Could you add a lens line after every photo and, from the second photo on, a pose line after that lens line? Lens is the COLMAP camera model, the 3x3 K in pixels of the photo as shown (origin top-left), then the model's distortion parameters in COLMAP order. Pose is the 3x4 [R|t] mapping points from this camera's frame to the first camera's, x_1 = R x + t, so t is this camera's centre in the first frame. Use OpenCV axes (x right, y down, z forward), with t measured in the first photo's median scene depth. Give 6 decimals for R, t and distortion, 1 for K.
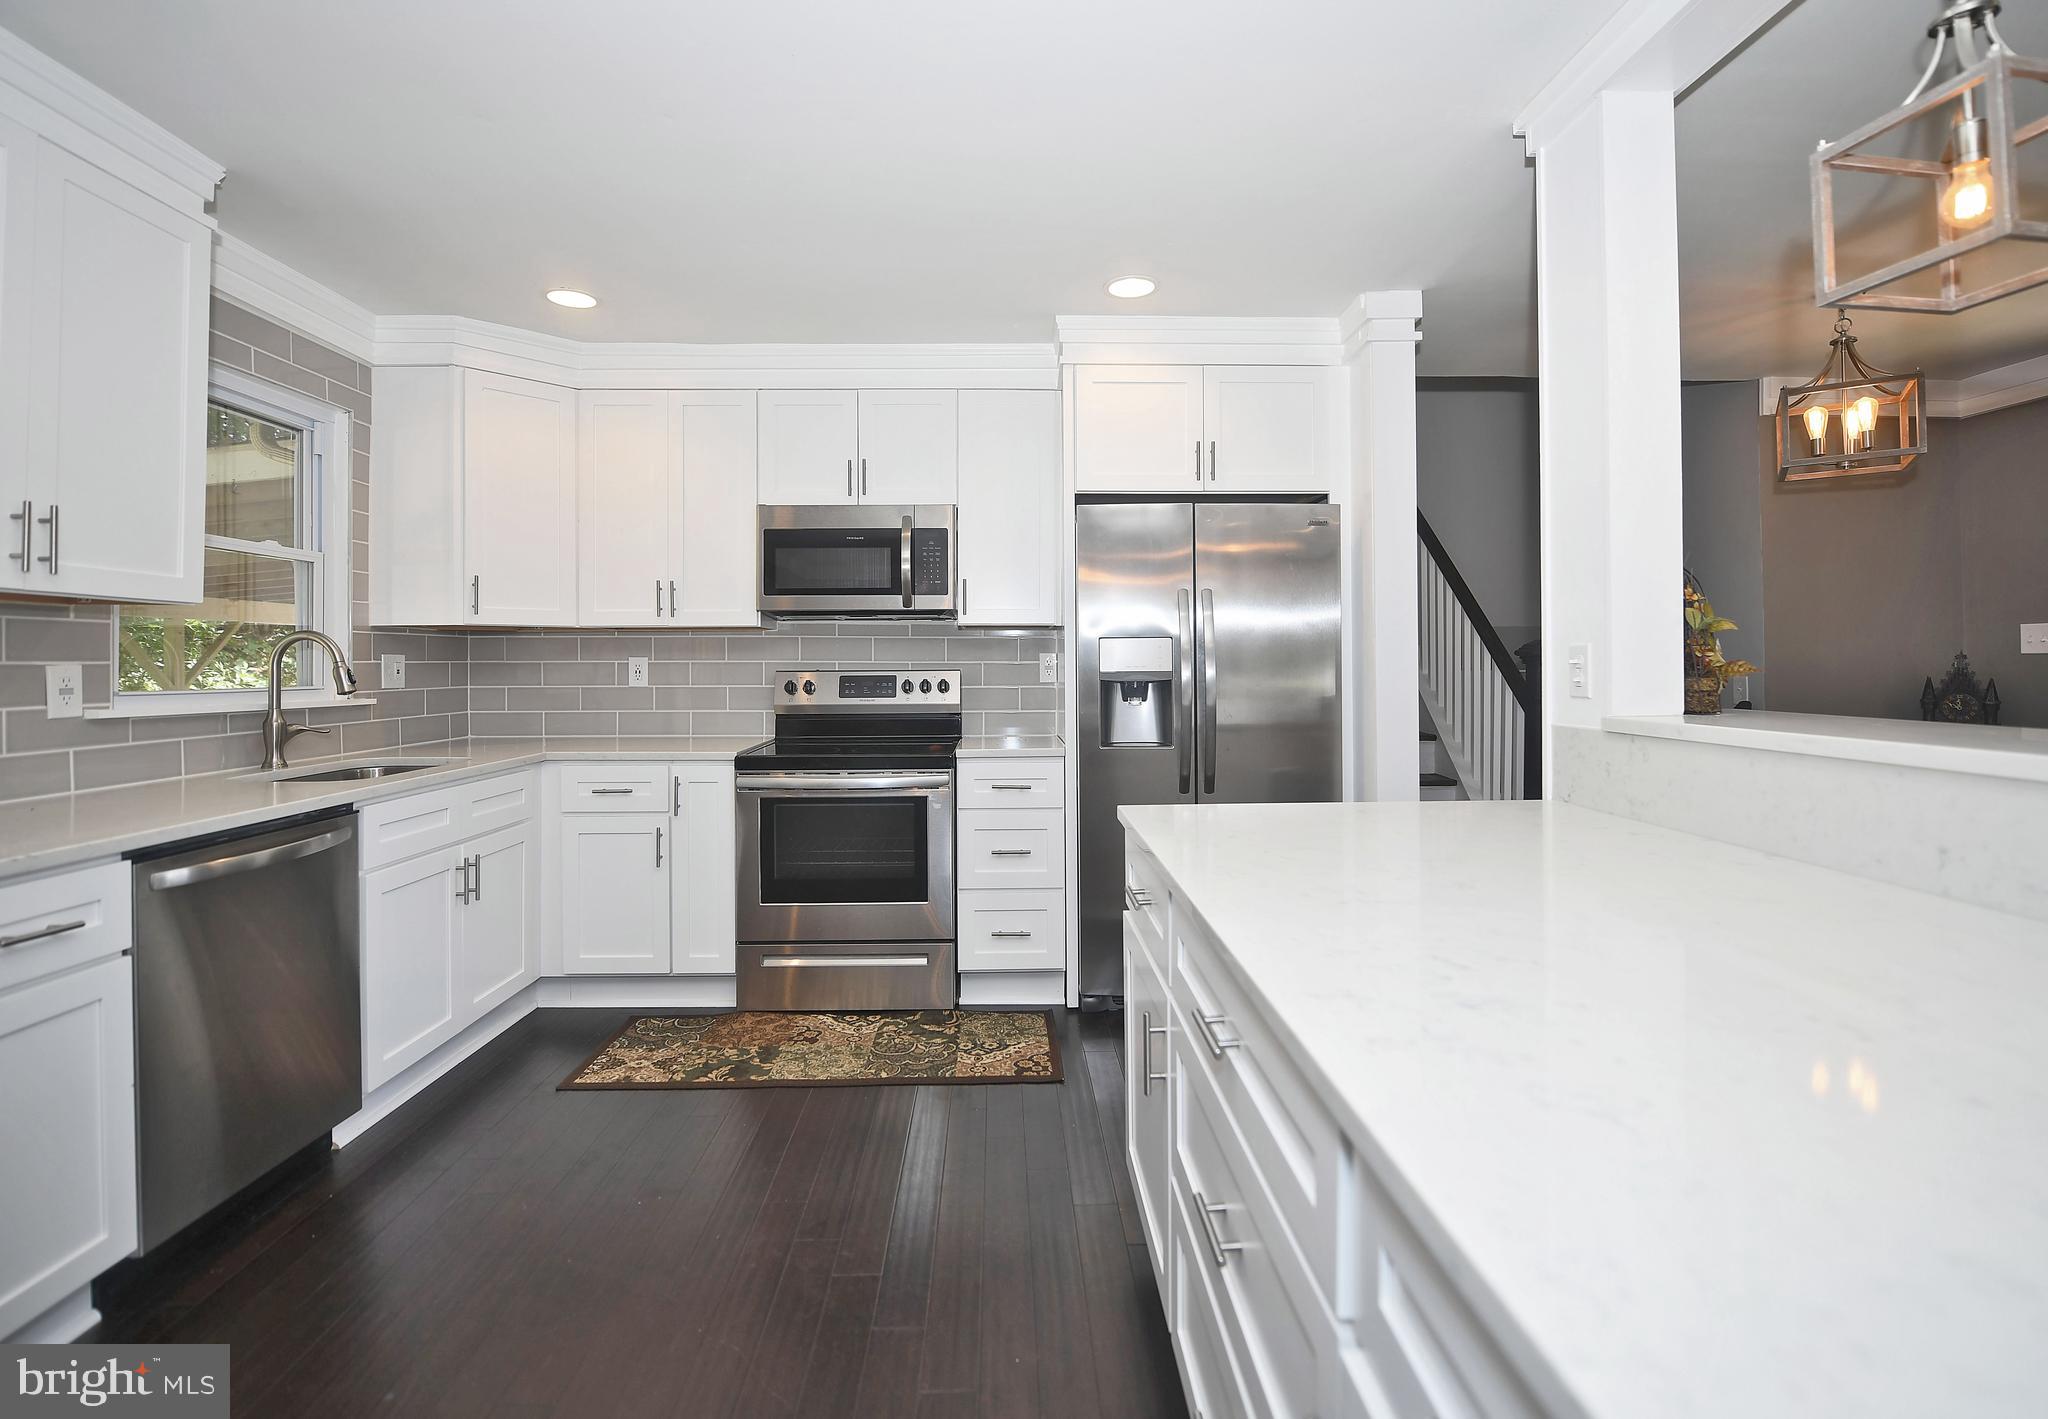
lens RADIAL K [[921.4, 0, 1022.3], [0, 921.4, 661.8], [0, 0, 1]] dist [-0.025671, -0.000131]
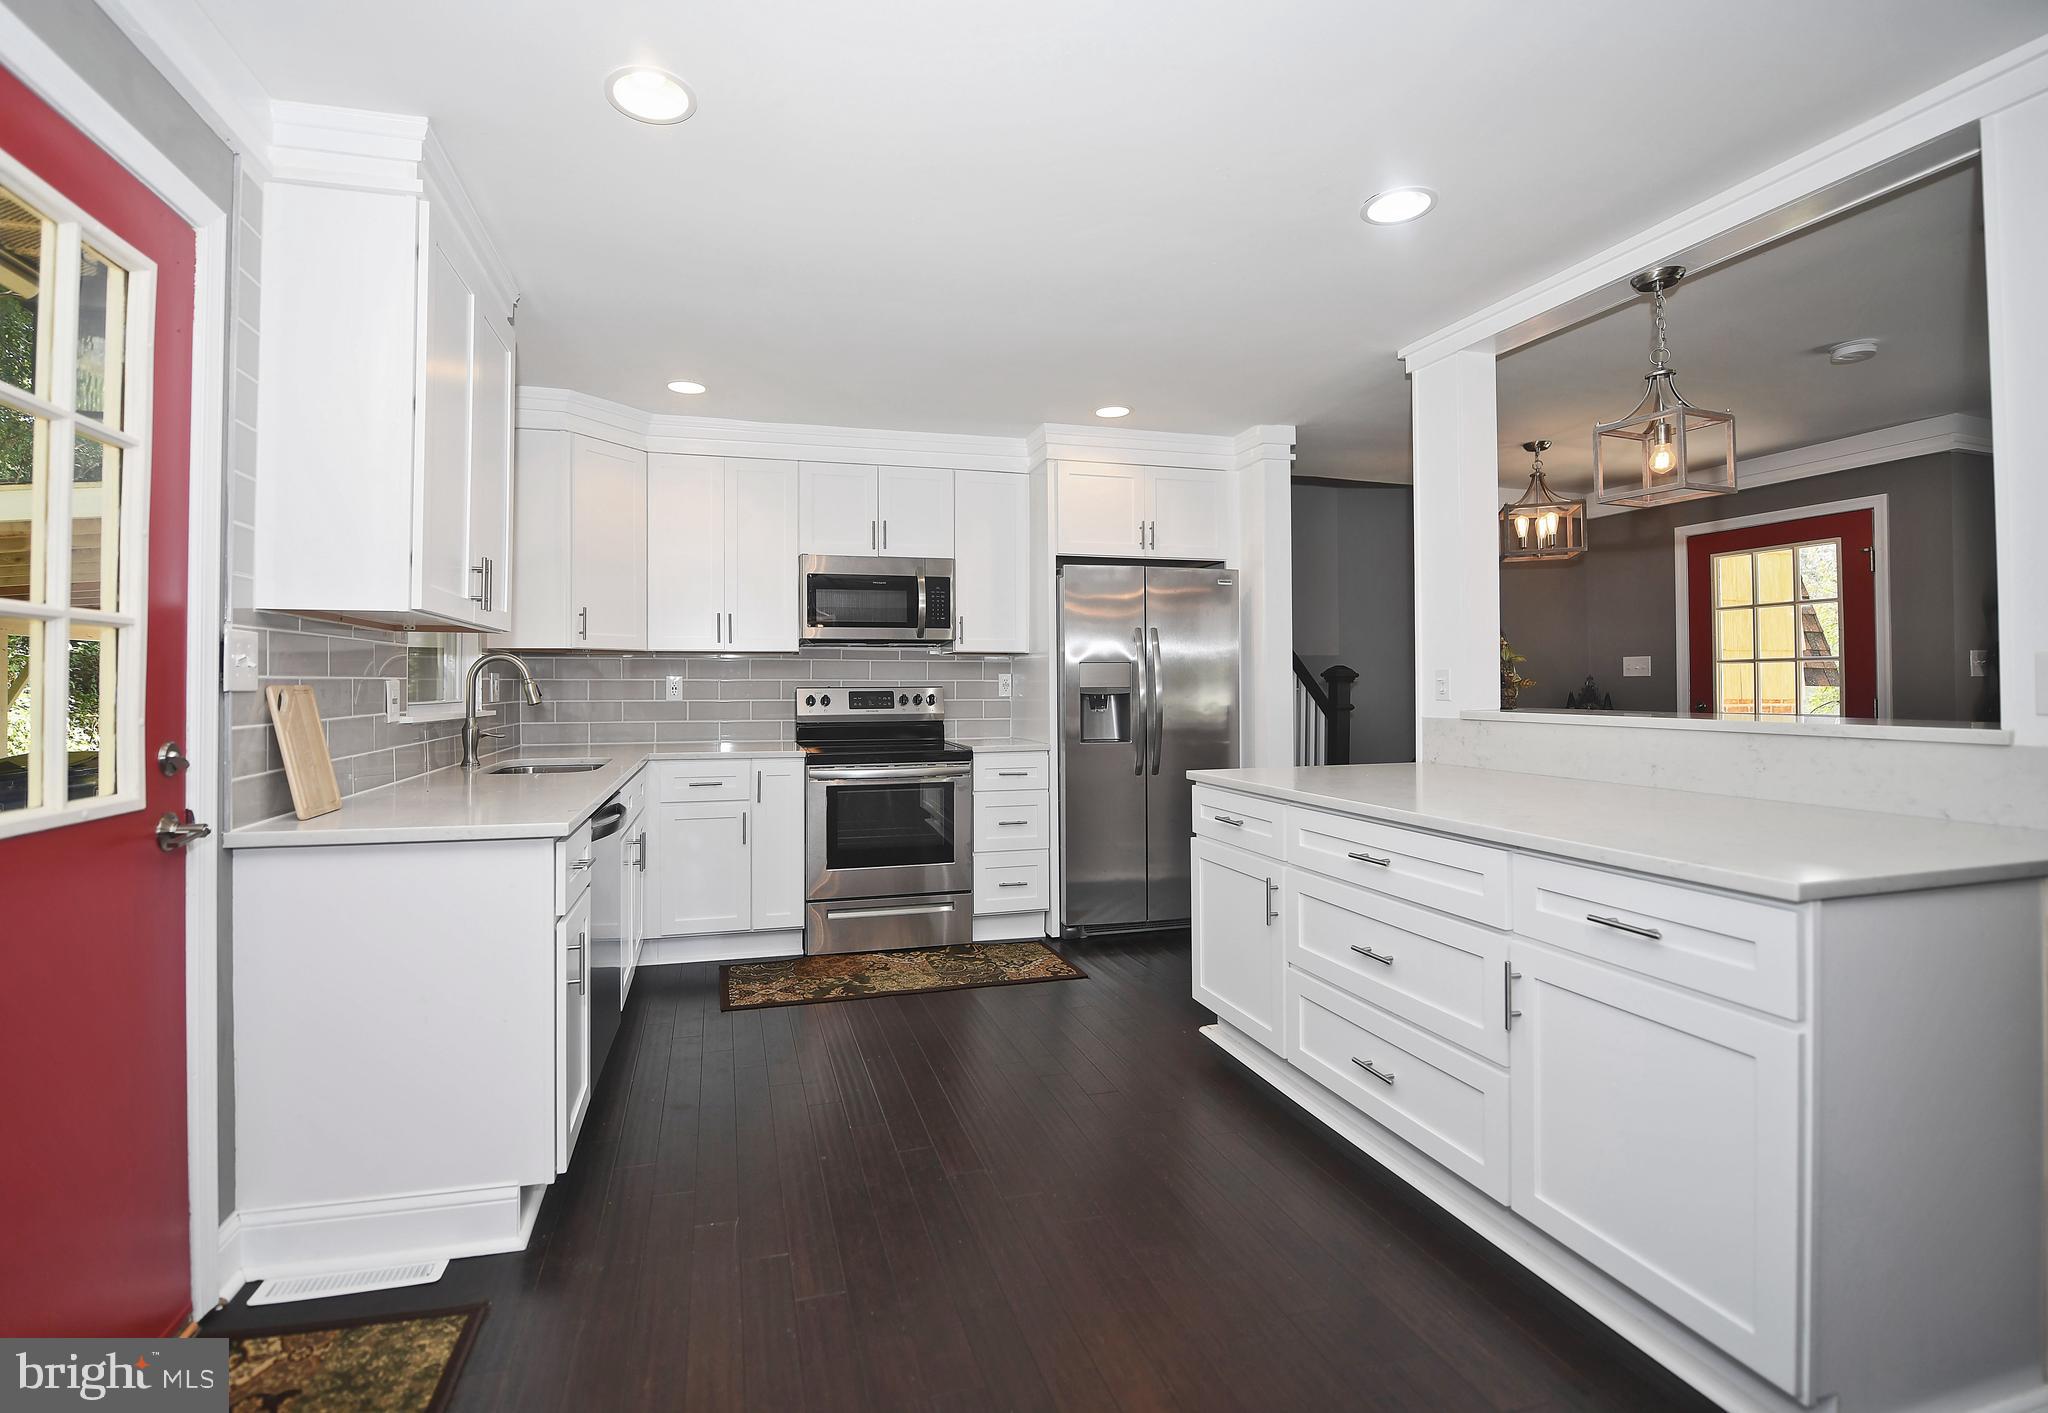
lens RADIAL K [[897.2, 0, 957.7], [0, 897.2, 681.2], [0, 0, 1]] dist [-0.025993, -0.000167]
pose [[0.973942, 0.002093, 0.226787, -0.387947], [-0.001304, 0.999993, -0.003628, 0.006472], [-0.226792, 0.003238, 0.973938, -0.250045]]
